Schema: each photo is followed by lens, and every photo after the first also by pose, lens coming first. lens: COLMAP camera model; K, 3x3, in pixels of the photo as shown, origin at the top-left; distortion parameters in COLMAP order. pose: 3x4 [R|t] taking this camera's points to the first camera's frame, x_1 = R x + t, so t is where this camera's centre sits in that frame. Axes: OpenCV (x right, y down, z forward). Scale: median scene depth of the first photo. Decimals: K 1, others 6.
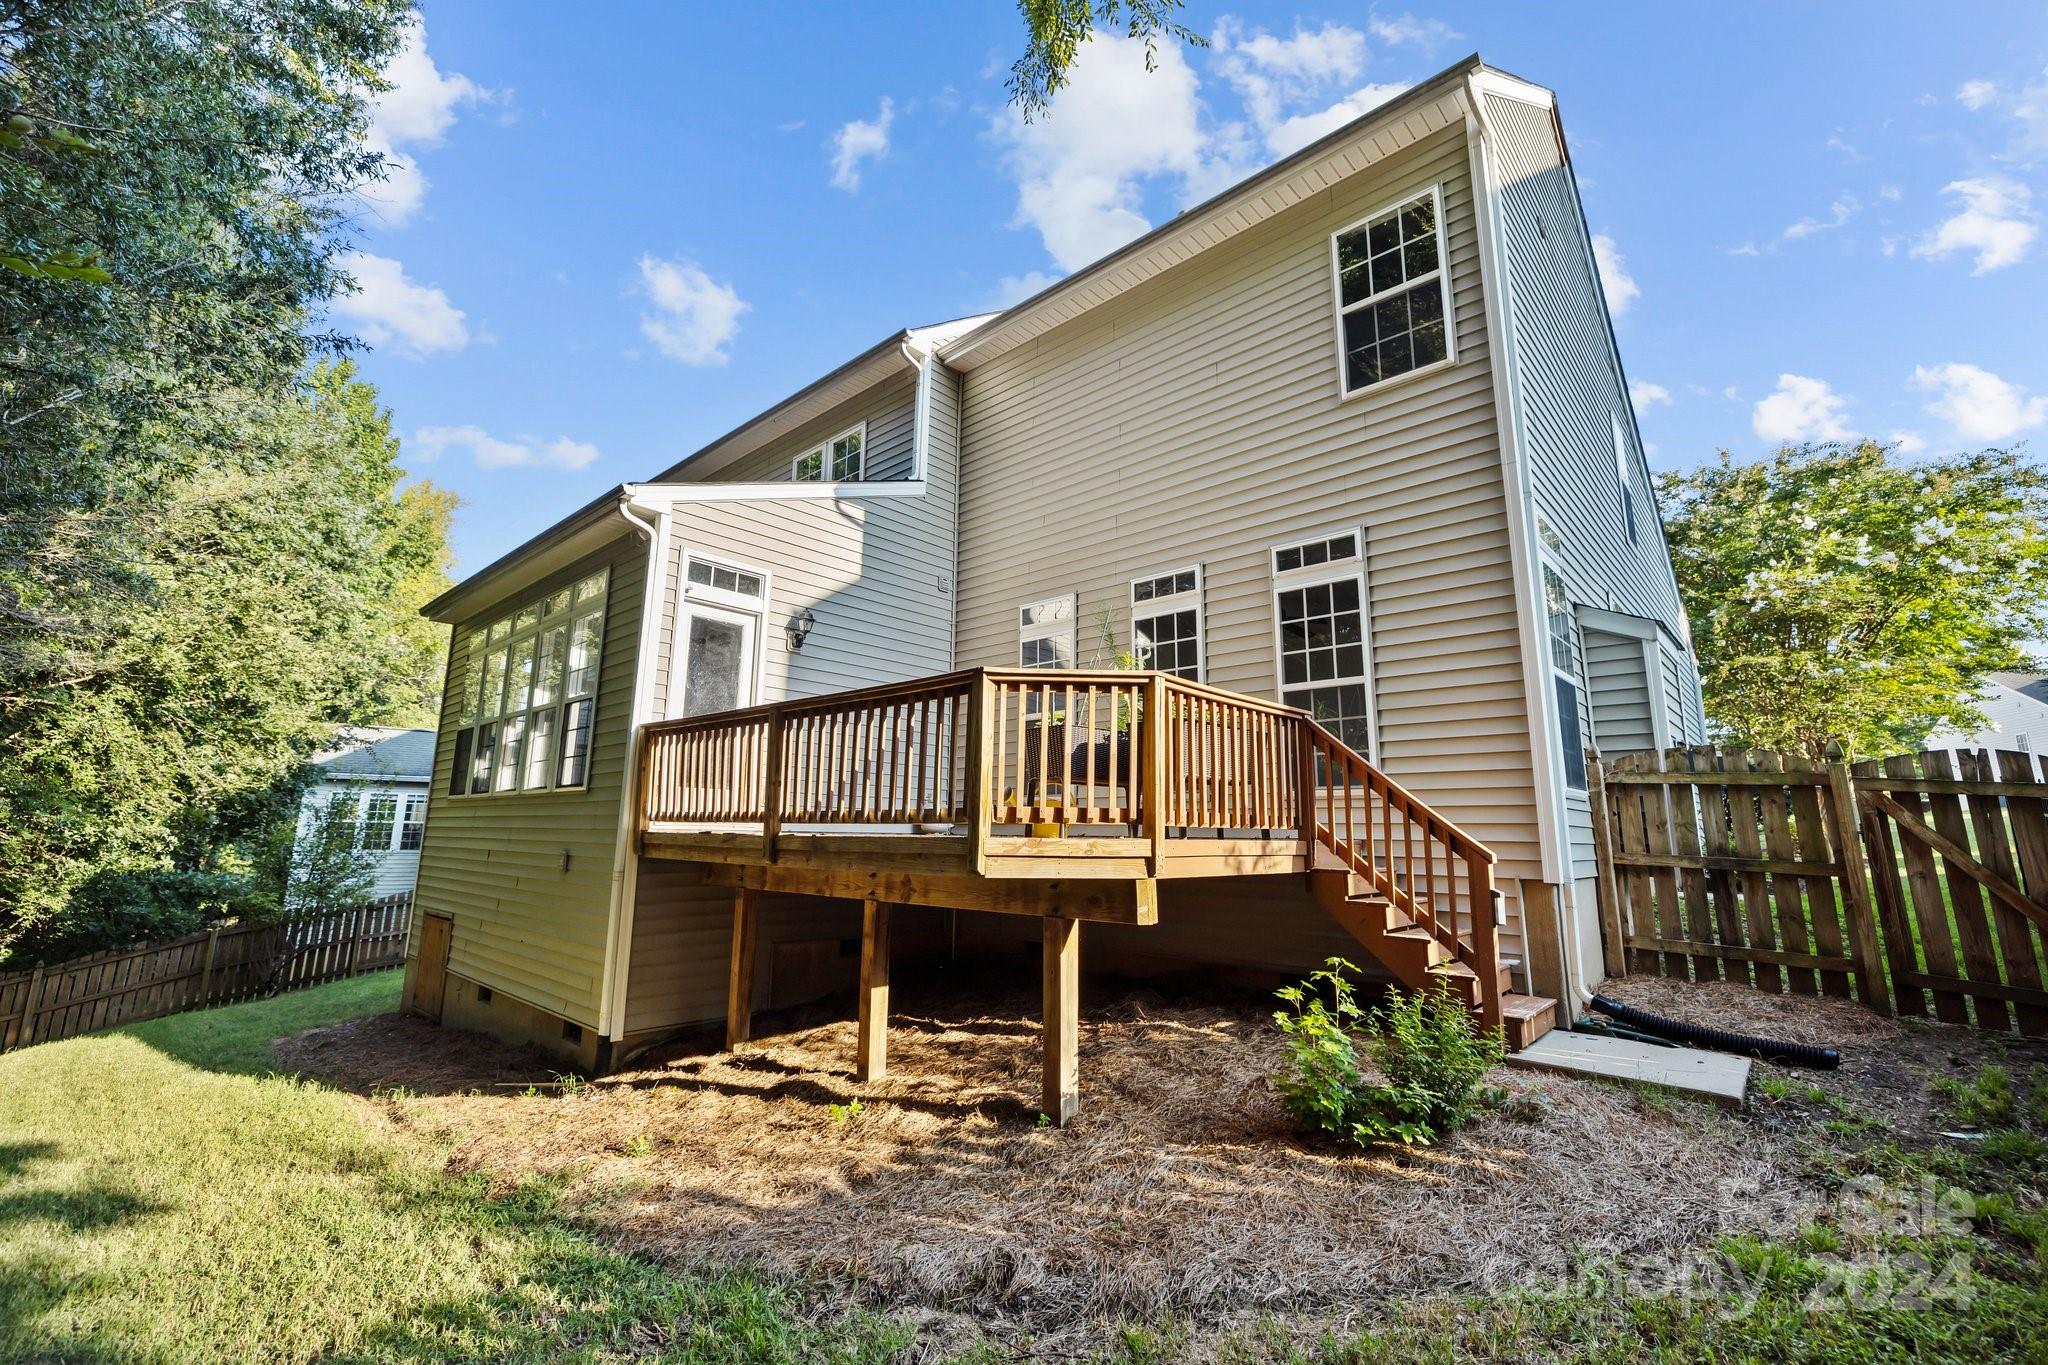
lens RADIAL K [[869.7, 0, 1012.0], [0, 869.7, 666.6], [0, 0, 1]] dist [0.003721, 0.000143]
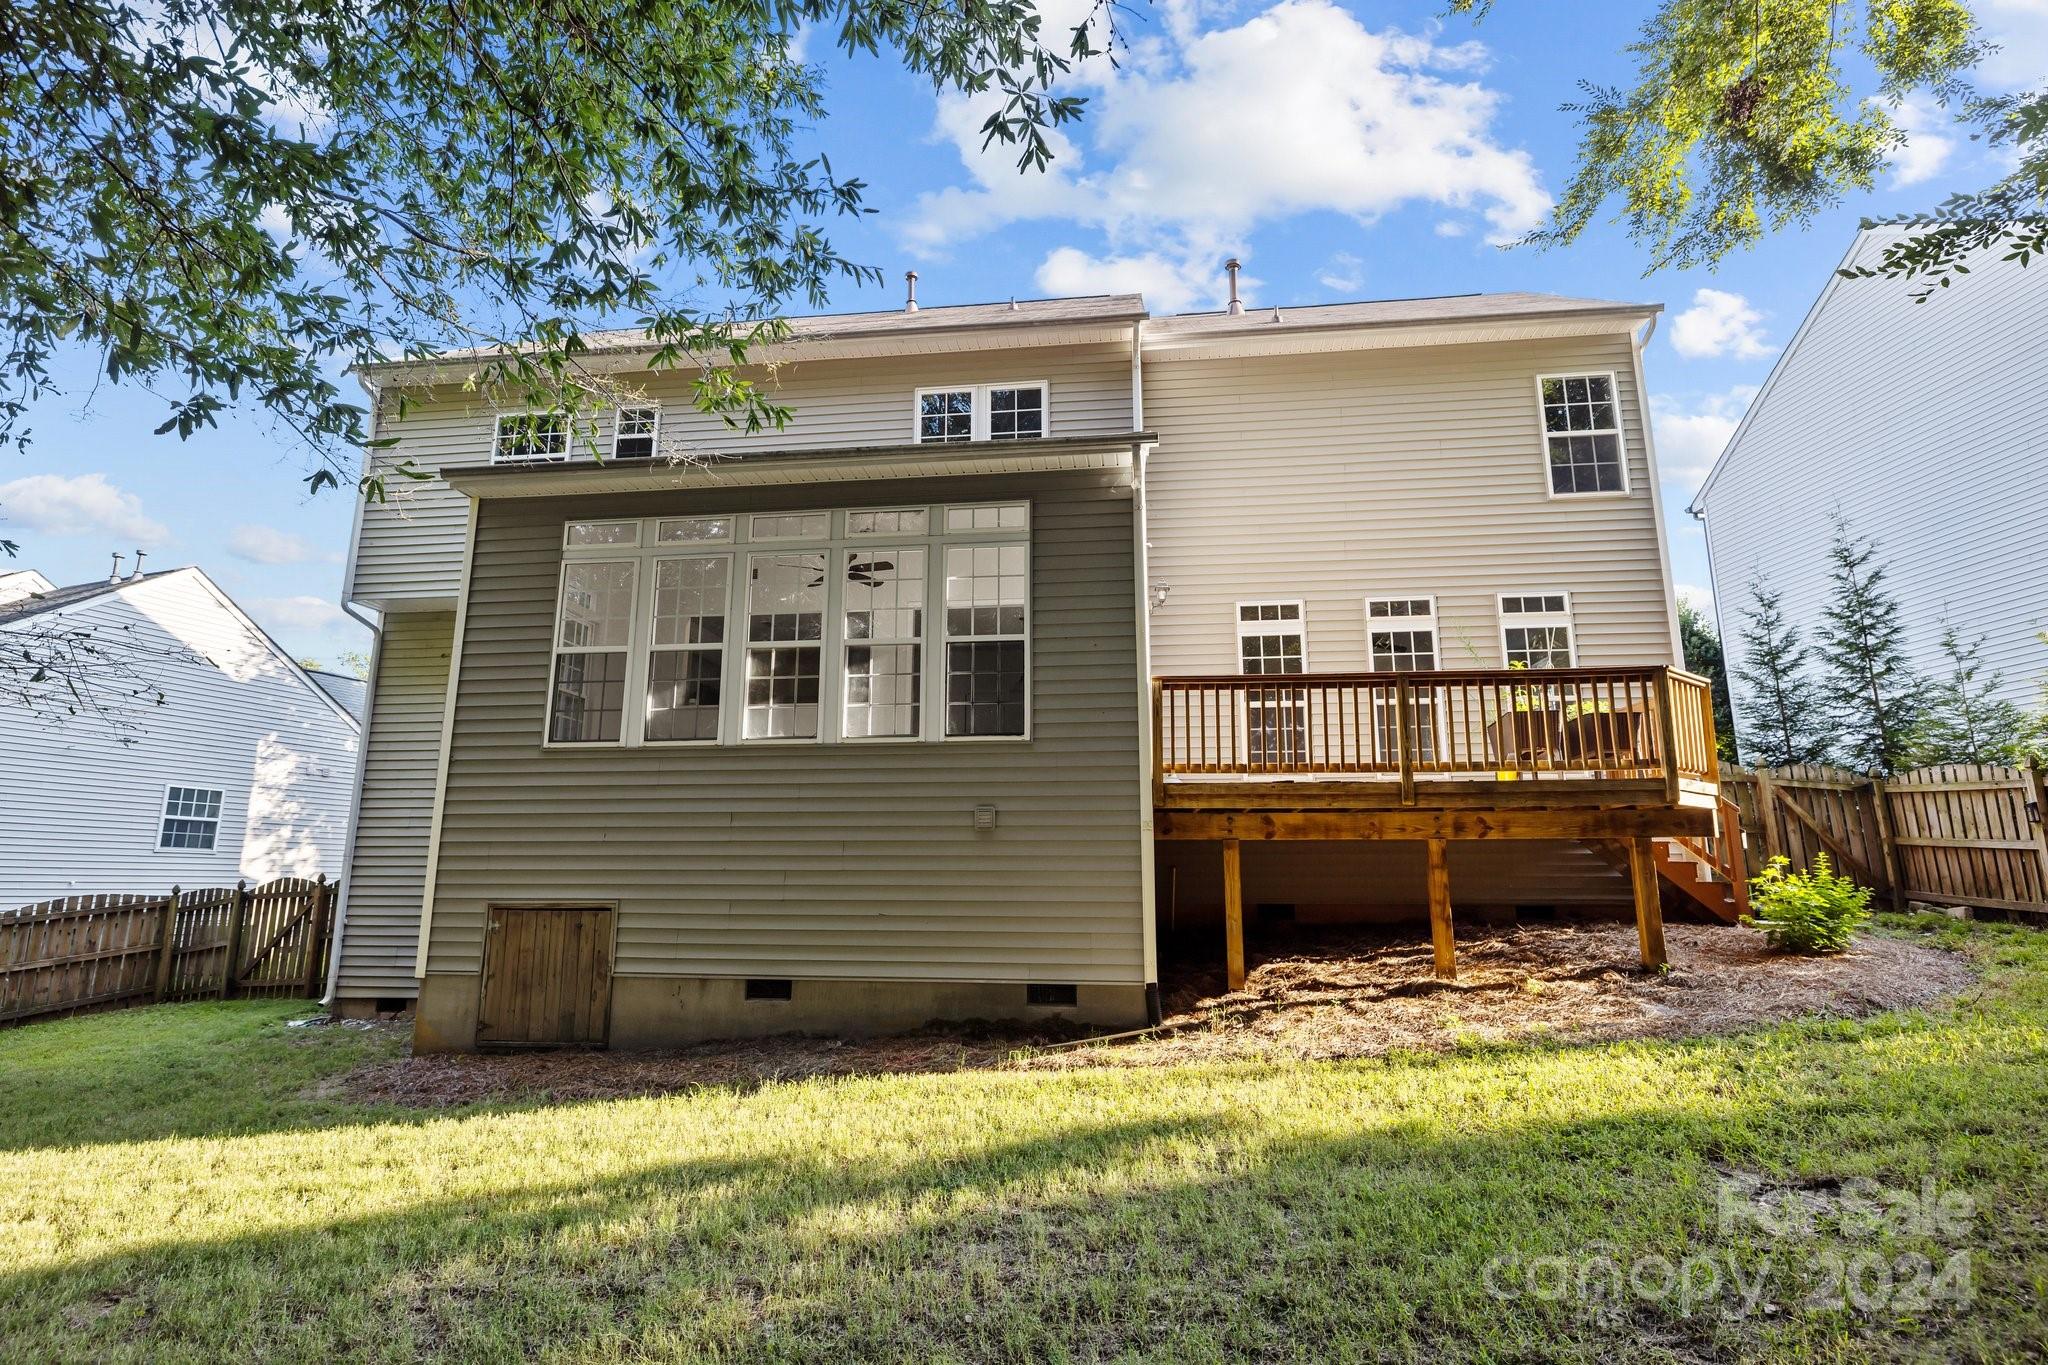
lens RADIAL K [[1019.8, 0, 1023.2], [0, 1019.8, 675.0], [0, 0, 1]] dist [0.000505, 0.000131]
pose [[0.810503, 0.105134, 0.576223, -1.262983], [-0.104495, 0.993931, -0.034367, 0.125629], [-0.576339, -0.032358, 0.816570, 0.140981]]
